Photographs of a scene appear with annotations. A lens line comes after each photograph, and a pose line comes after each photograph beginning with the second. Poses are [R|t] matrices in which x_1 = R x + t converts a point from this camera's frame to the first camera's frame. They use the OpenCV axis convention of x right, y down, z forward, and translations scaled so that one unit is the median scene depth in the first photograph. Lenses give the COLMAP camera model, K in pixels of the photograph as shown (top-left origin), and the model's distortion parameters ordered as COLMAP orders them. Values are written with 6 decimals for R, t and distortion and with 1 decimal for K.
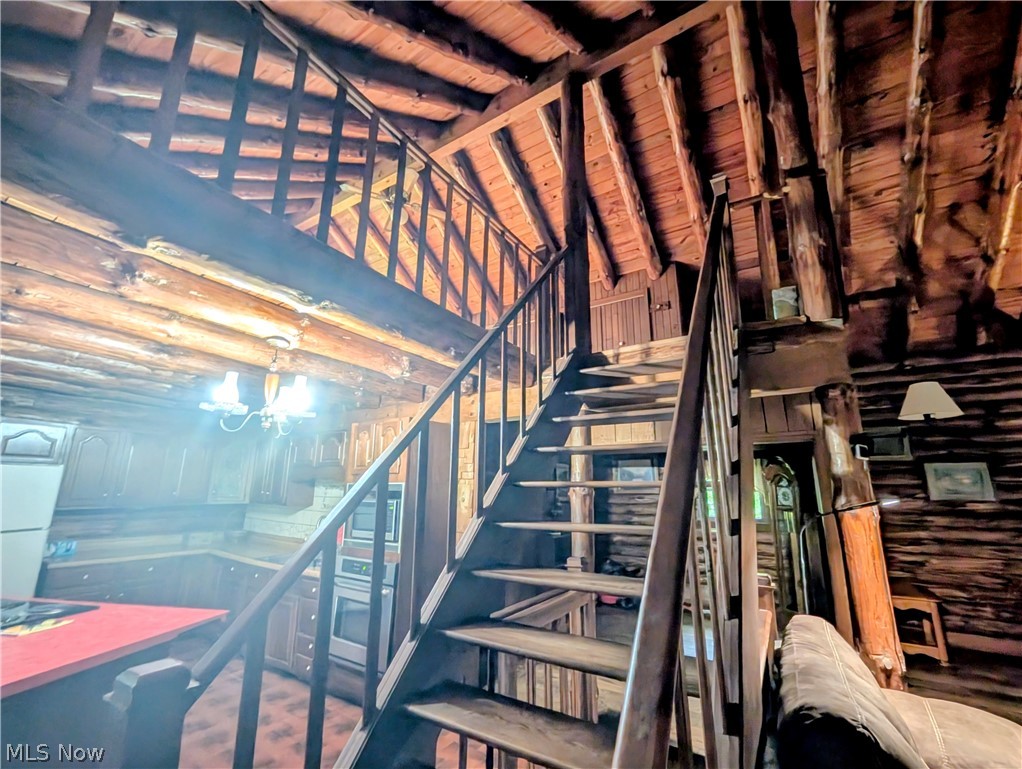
lens RADIAL K [[432.3, 0, 516.1], [0, 432.3, 391.1], [0, 0, 1]] dist [0.000580, -0.000131]
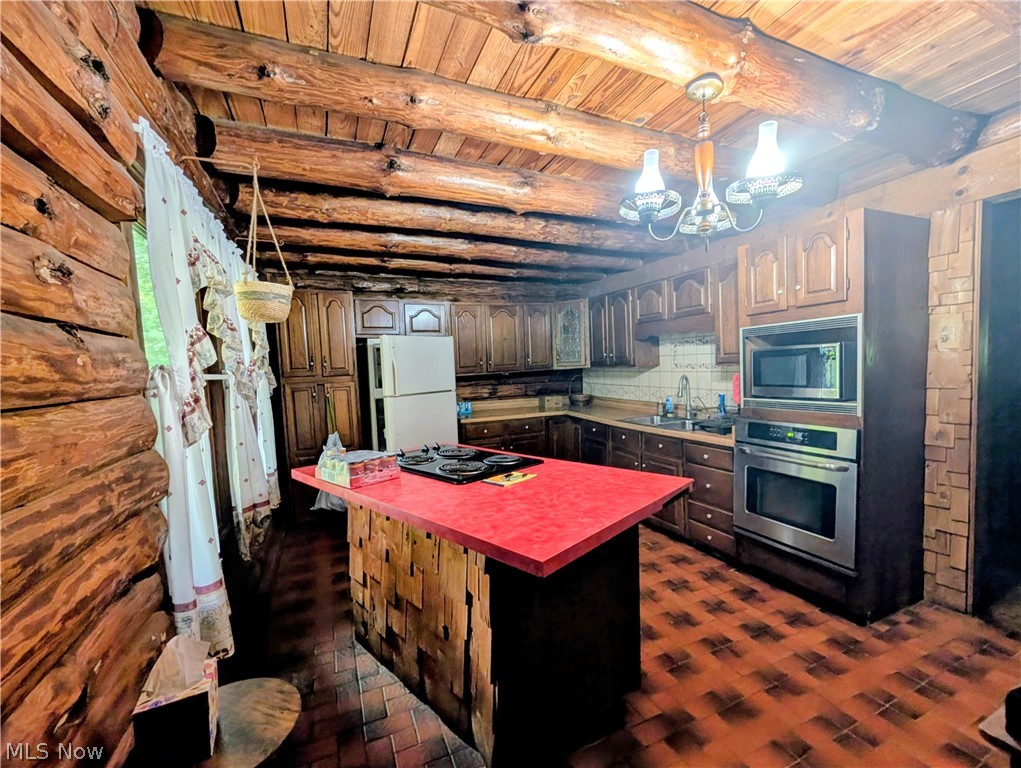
lens RADIAL K [[431.8, 0, 515.6], [0, 431.8, 390.6], [0, 0, 1]] dist [0.000580, -0.000131]
pose [[0.829992, -0.013640, -0.557608, -0.289107], [0.170635, 0.957981, 0.230554, 0.075089], [0.531033, -0.286506, 0.797445, 0.157353]]
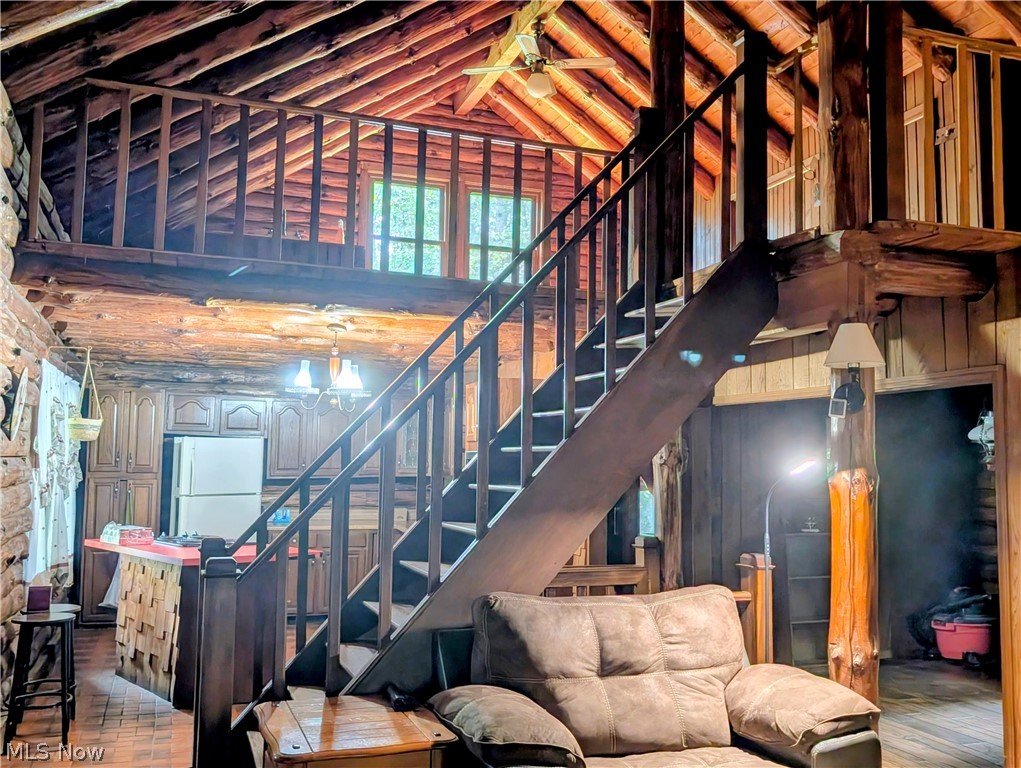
lens RADIAL K [[925.0, 0, 513.6], [0, 925.0, 368.3], [0, 0, 1]] dist [0.005217, 0.001238]
pose [[0.794145, -0.061322, -0.604627, 0.834921], [0.130390, 0.988920, 0.070961, -0.079637], [0.593576, -0.135191, 0.793342, -0.425784]]
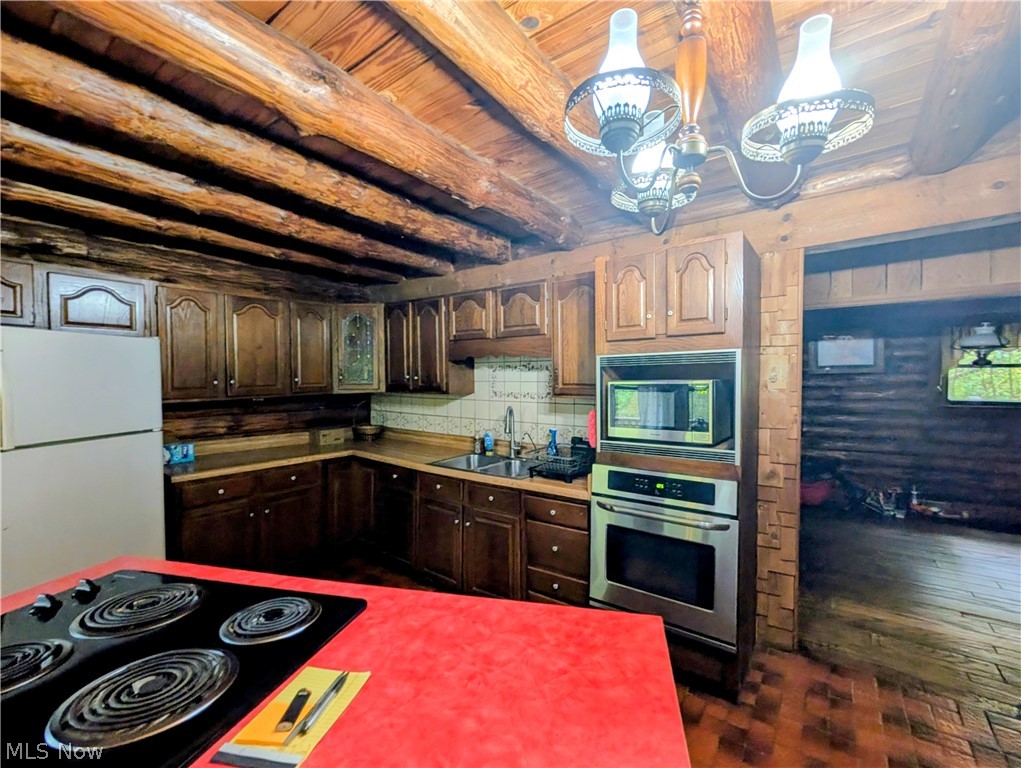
lens RADIAL K [[440.6, 0, 519.5], [0, 440.6, 390.8], [0, 0, 1]] dist [0.001764, -0.000092]
pose [[0.997907, -0.016303, -0.062572, -0.449901], [0.031317, 0.968482, 0.247107, 0.098765], [0.056571, -0.248549, 0.966966, 0.356955]]
